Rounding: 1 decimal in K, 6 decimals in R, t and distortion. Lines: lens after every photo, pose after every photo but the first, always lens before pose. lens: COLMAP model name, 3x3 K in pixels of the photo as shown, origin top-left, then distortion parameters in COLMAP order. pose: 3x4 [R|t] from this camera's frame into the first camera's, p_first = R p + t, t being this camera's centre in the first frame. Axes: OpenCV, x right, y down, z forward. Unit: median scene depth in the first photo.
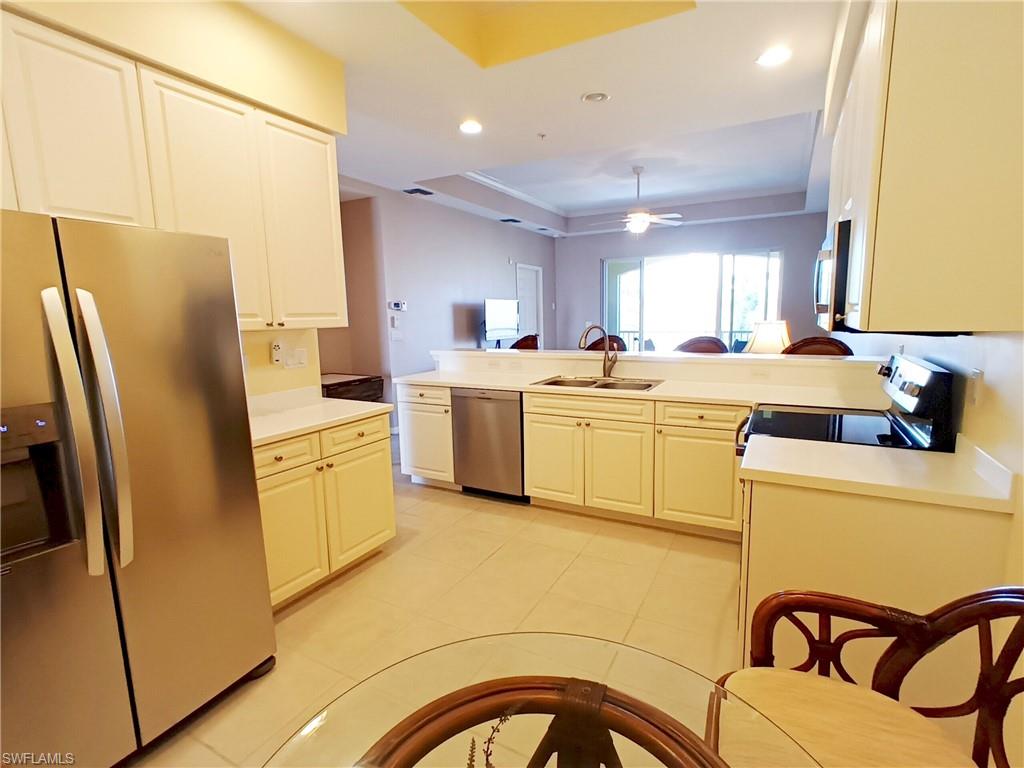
lens RADIAL K [[498.3, 0, 512.0], [0, 498.3, 384.0], [0, 0, 1]] dist [-0.003145, 0.010723]
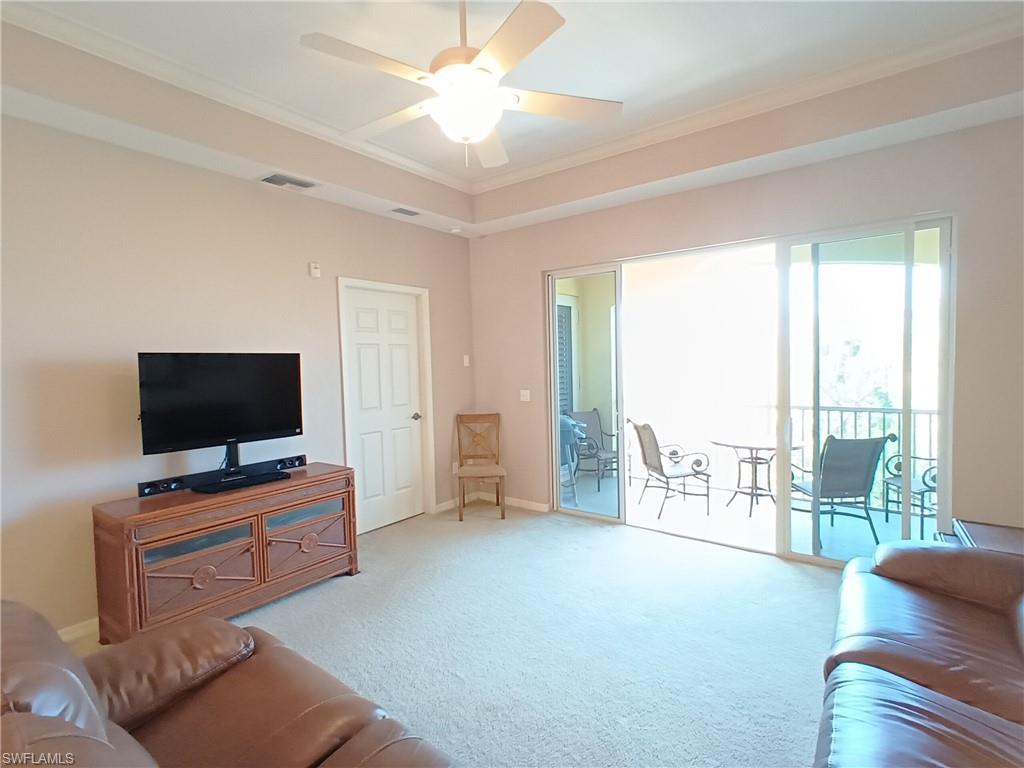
lens RADIAL K [[502.7, 0, 512.0], [0, 502.7, 384.0], [0, 0, 1]] dist [0.008385, -0.000173]
pose [[0.989412, 0.010139, -0.144781, 0.227612], [-0.022248, 0.996362, -0.082264, -0.091525], [0.143420, 0.084614, 0.986038, 0.495034]]
